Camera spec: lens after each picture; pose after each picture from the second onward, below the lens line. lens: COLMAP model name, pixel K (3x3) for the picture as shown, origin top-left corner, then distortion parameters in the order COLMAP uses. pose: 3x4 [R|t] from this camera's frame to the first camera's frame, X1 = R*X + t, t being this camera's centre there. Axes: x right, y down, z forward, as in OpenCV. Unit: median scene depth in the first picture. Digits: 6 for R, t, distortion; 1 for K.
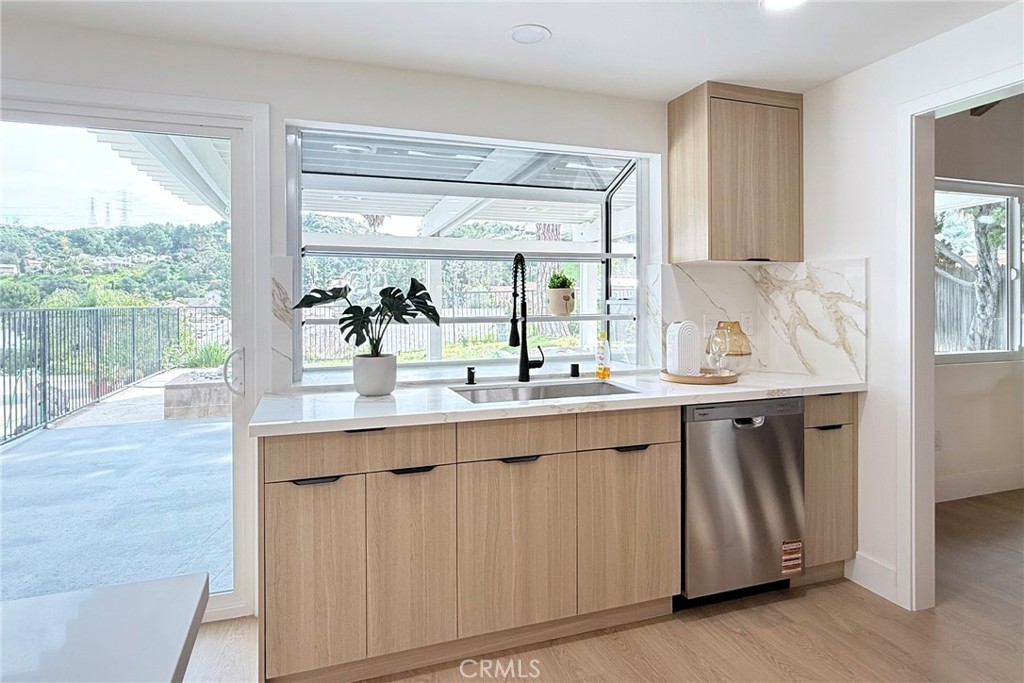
lens RADIAL K [[575.3, 0, 509.2], [0, 575.3, 302.7], [0, 0, 1]] dist [-0.000508, -0.001340]
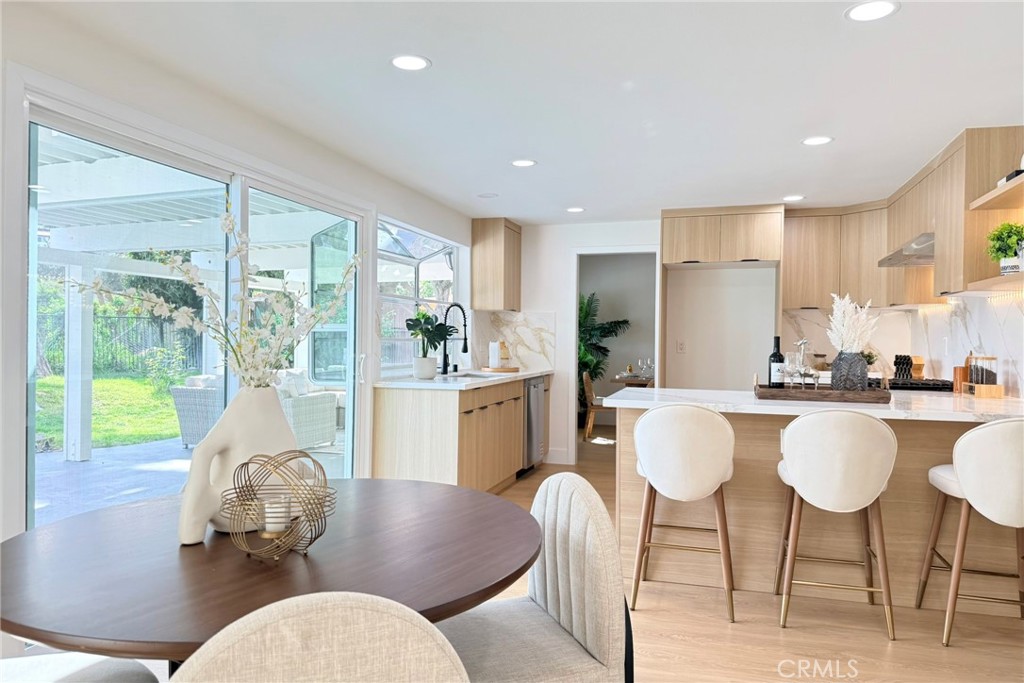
lens RADIAL K [[722.1, 0, 512.0], [0, 722.1, 343.4], [0, 0, 1]] dist [-0.004855, -0.004246]
pose [[0.587009, 0.005143, 0.809564, -1.589977], [-0.012927, 0.999912, 0.003022, 0.031293], [-0.809477, -0.012239, 0.587024, -0.449210]]
